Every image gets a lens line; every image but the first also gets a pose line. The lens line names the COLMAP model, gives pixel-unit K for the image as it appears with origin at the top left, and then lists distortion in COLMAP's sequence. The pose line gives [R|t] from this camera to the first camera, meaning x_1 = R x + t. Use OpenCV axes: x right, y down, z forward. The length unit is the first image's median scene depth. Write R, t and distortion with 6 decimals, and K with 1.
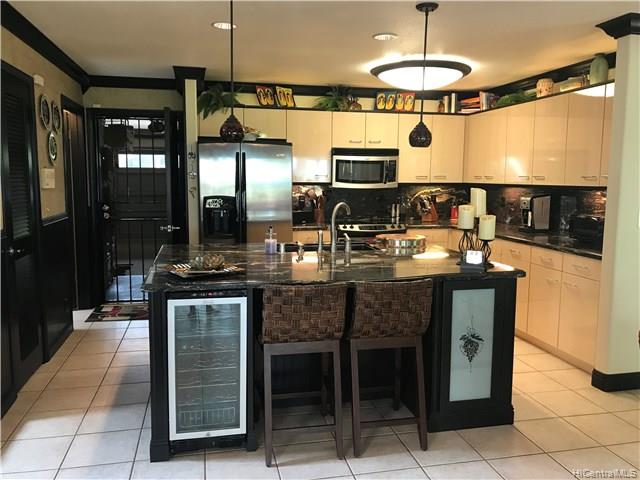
lens RADIAL K [[527.2, 0, 317.4], [0, 527.2, 236.9], [0, 0, 1]] dist [-0.014963, 0.057012]
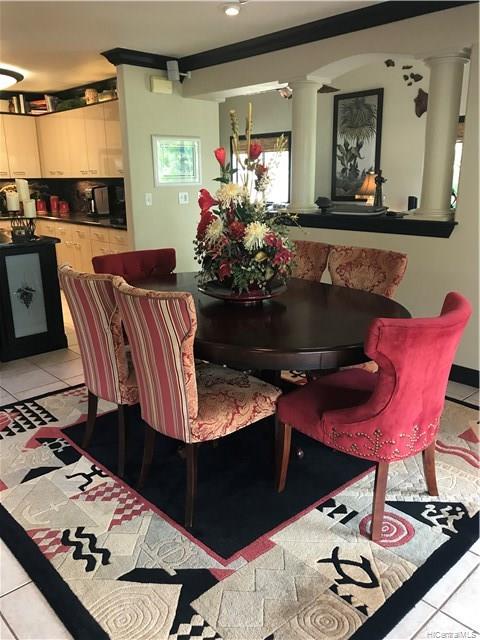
lens RADIAL K [[527.2, 0, 240.0], [0, 527.2, 320.0], [0, 0, 1]] dist [-0.014963, 0.057012]
pose [[0.862606, -0.146829, 0.484100, 0.058207], [0.071855, 0.982812, 0.170052, 0.044586], [-0.500748, -0.111903, 0.858329, -0.283451]]
